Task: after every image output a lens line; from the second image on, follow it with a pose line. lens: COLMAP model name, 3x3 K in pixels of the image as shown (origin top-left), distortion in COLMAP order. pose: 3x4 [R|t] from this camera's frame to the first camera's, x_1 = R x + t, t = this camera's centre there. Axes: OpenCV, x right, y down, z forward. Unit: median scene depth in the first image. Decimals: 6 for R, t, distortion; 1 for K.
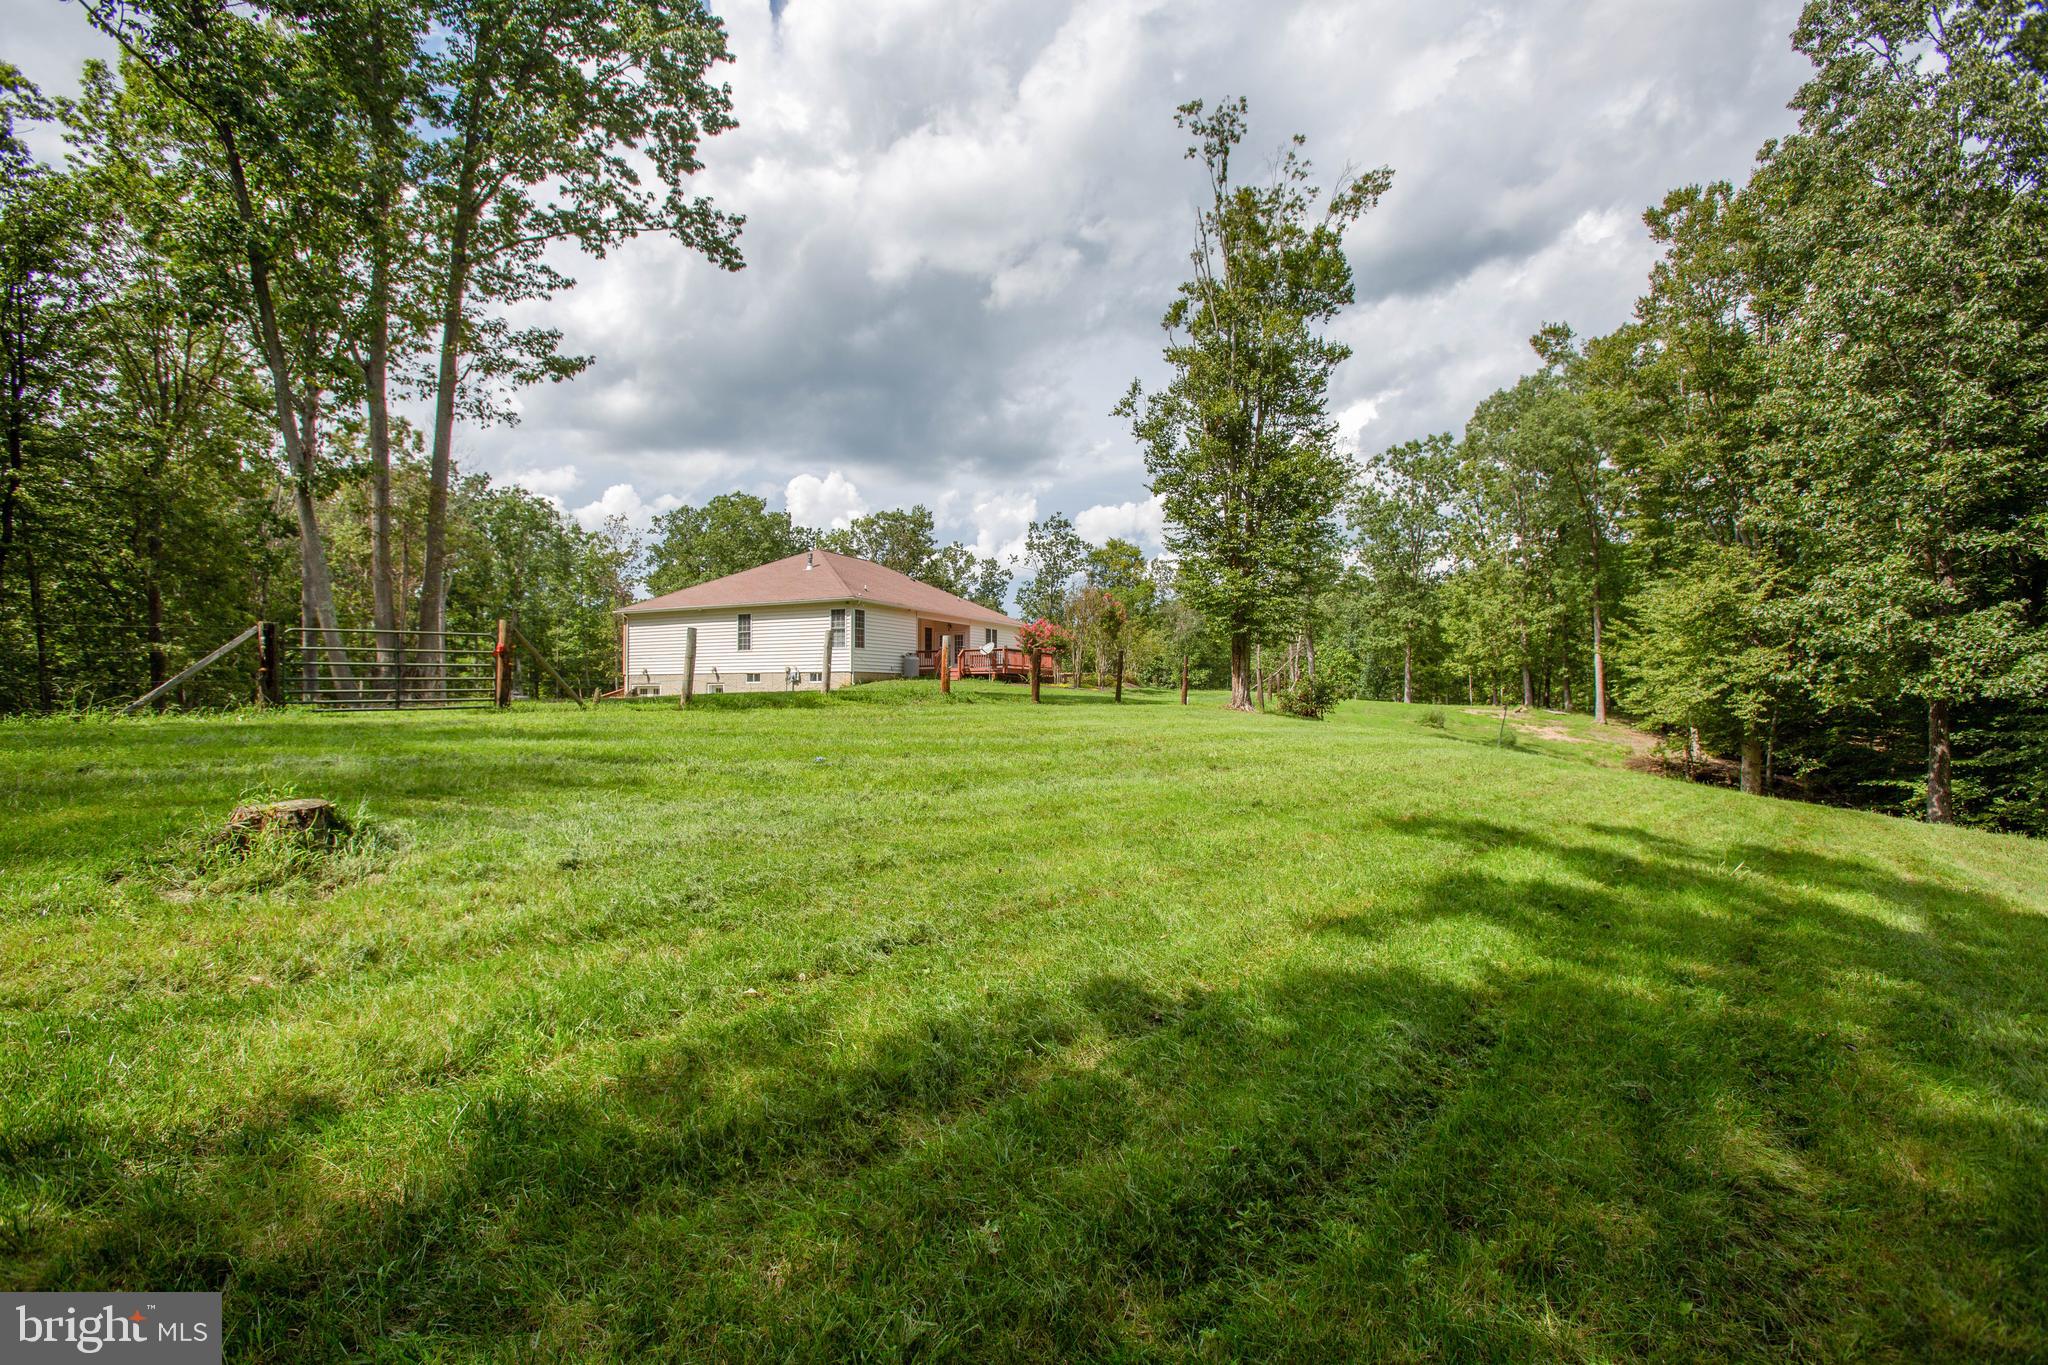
lens RADIAL K [[957.1, 0, 1009.0], [0, 957.1, 688.2], [0, 0, 1]] dist [-0.079088, 0.033180]
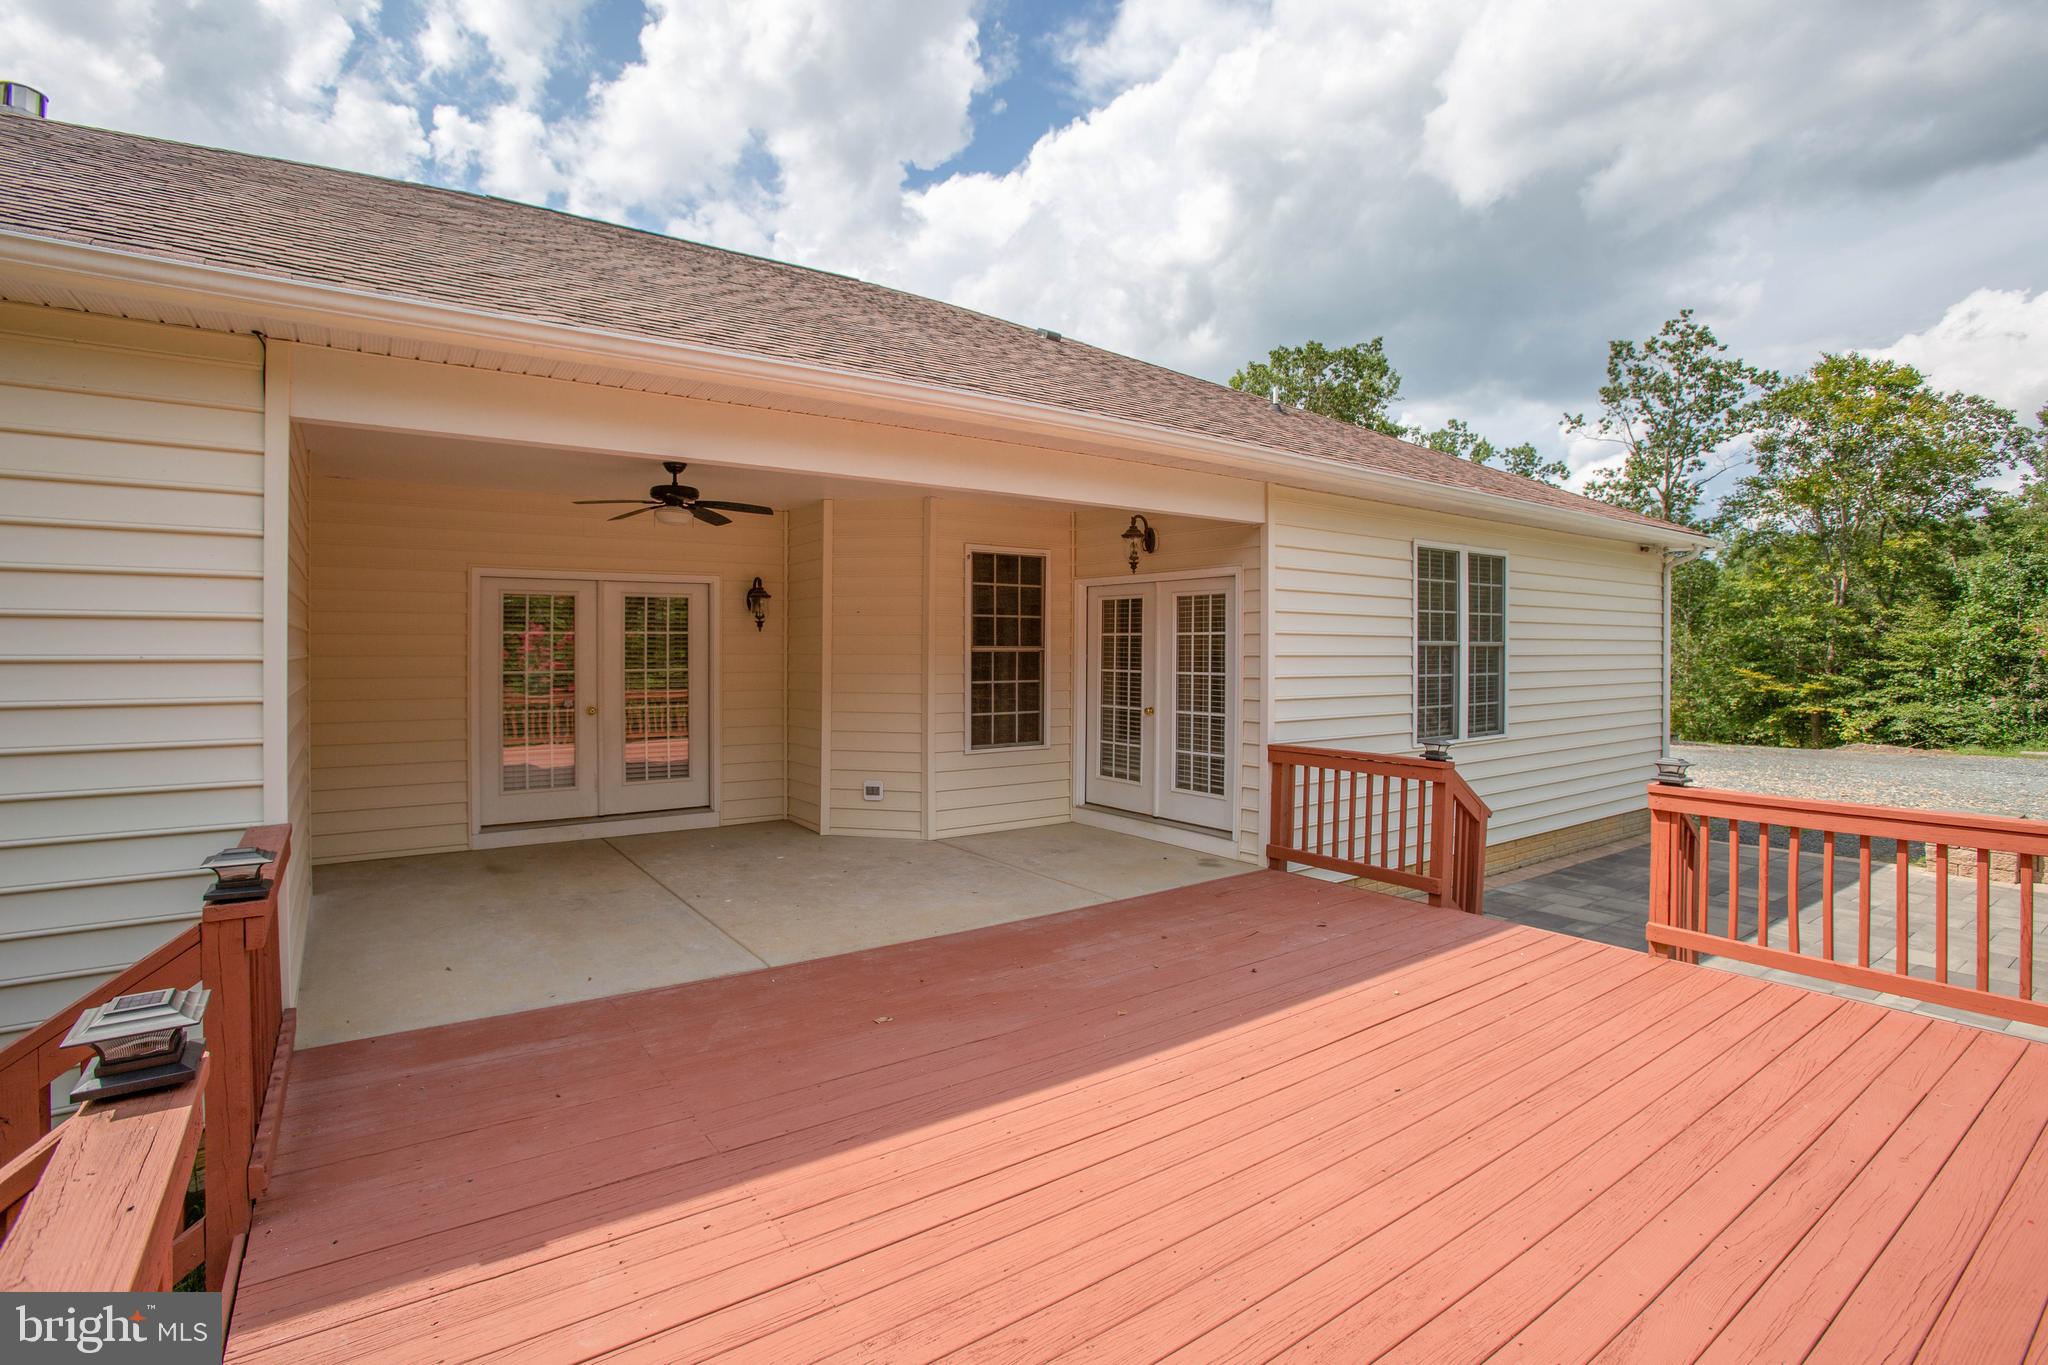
lens RADIAL K [[990.0, 0, 976.9], [0, 990.0, 648.0], [0, 0, 1]] dist [-0.048231, 0.023582]
pose [[0.861164, 0.002534, -0.508321, -0.010506], [-0.000780, 0.999993, 0.003662, -0.052184], [0.508327, -0.002757, 0.861160, 0.943059]]
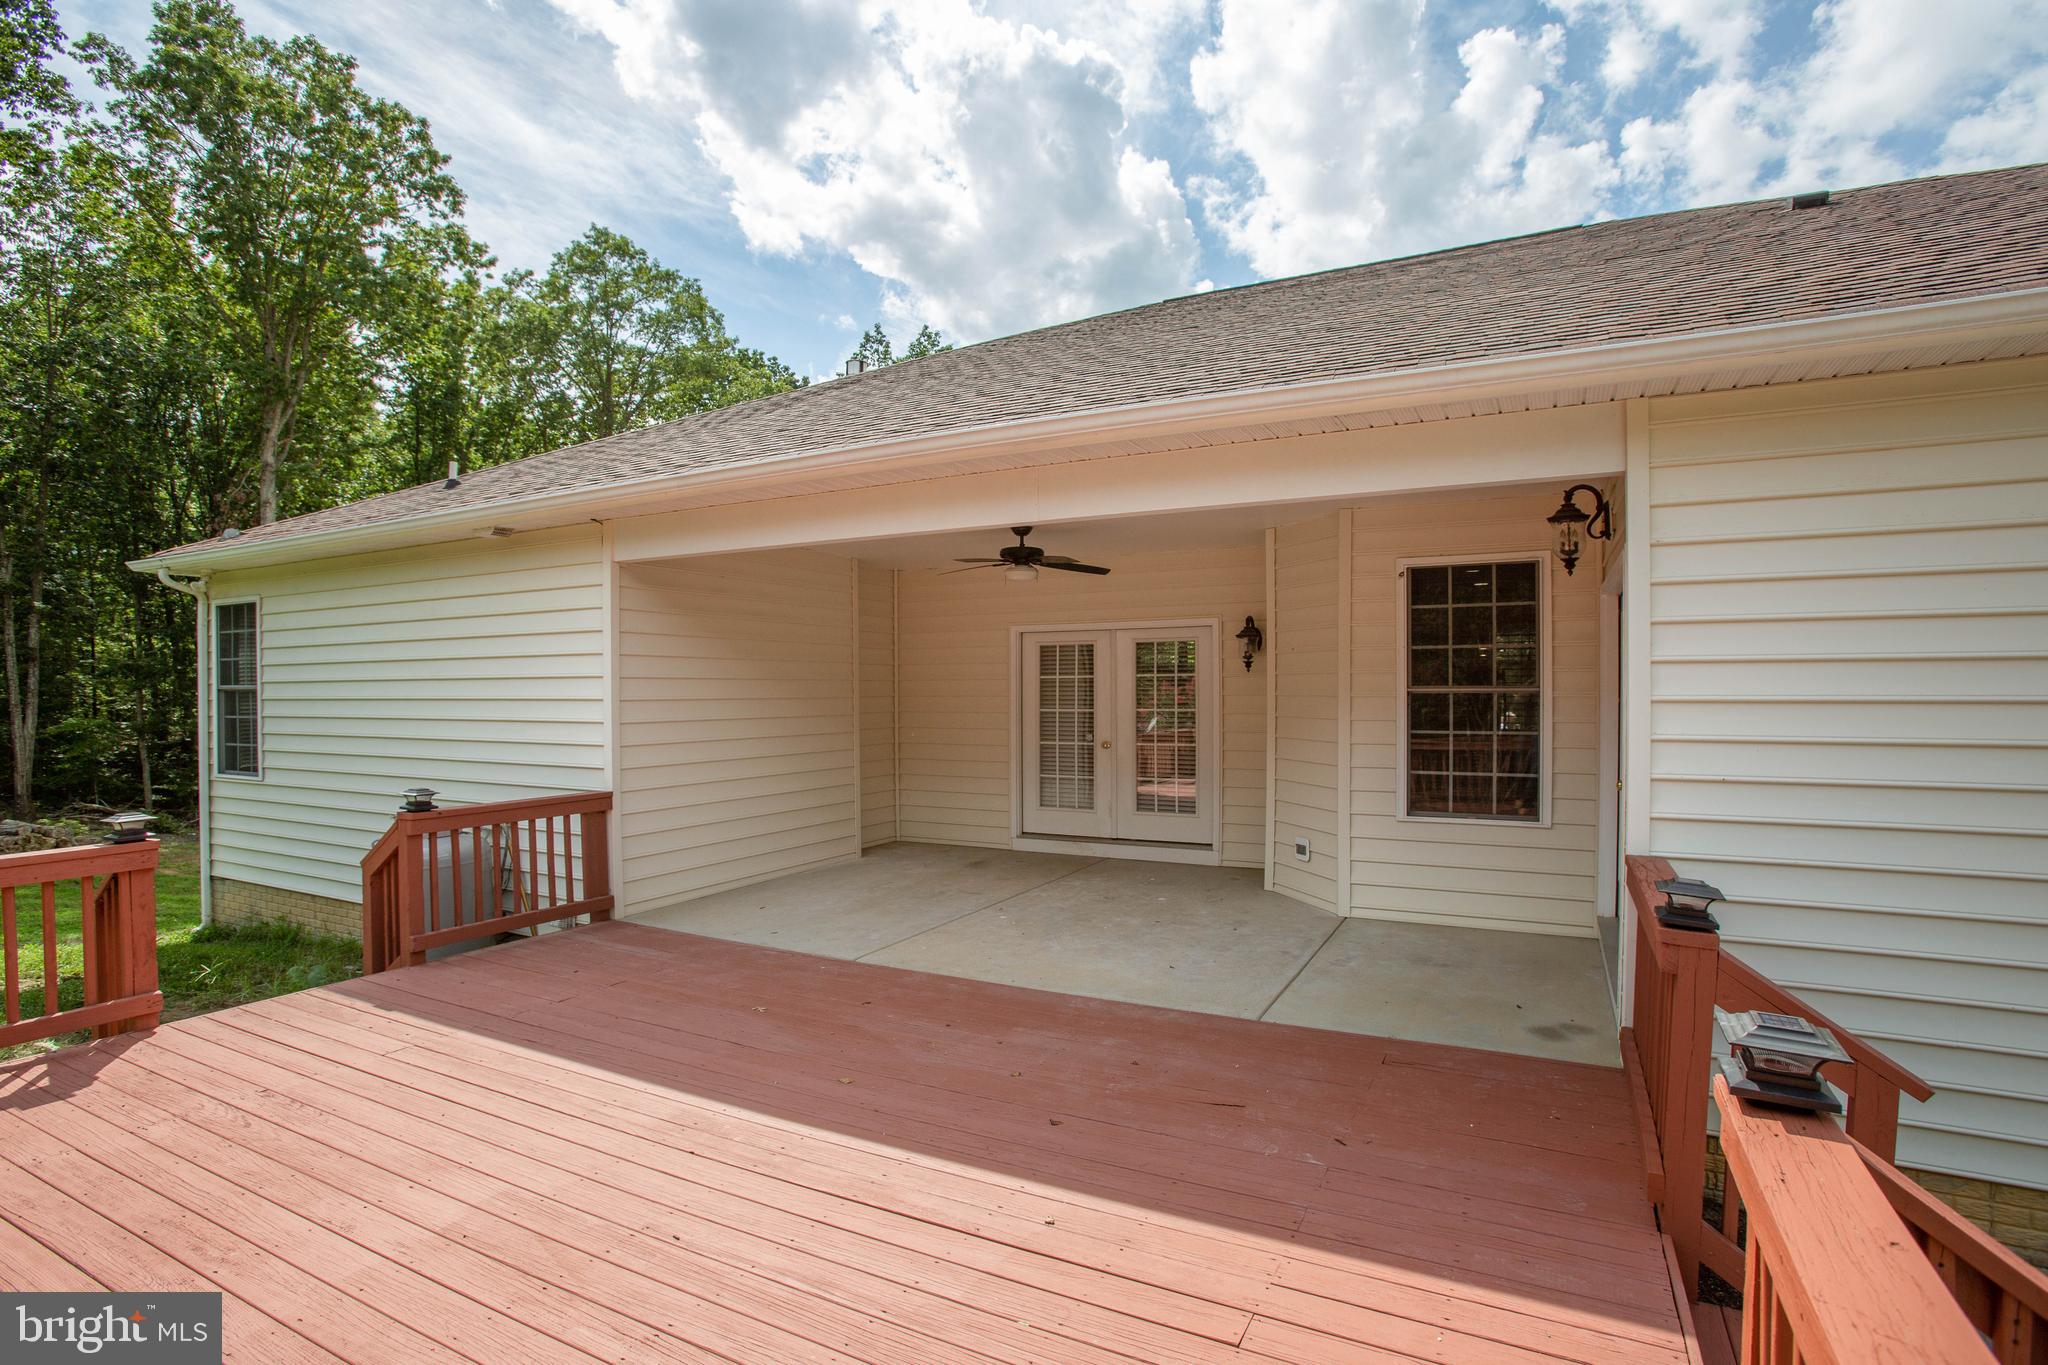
lens RADIAL K [[957.1, 0, 1009.0], [0, 957.1, 688.2], [0, 0, 1]] dist [-0.079088, 0.033180]
pose [[-0.030024, 0.000688, -0.999549, 0.030703], [0.006442, 0.999979, 0.000495, -0.052010], [0.999528, -0.006424, -0.030027, 1.033631]]
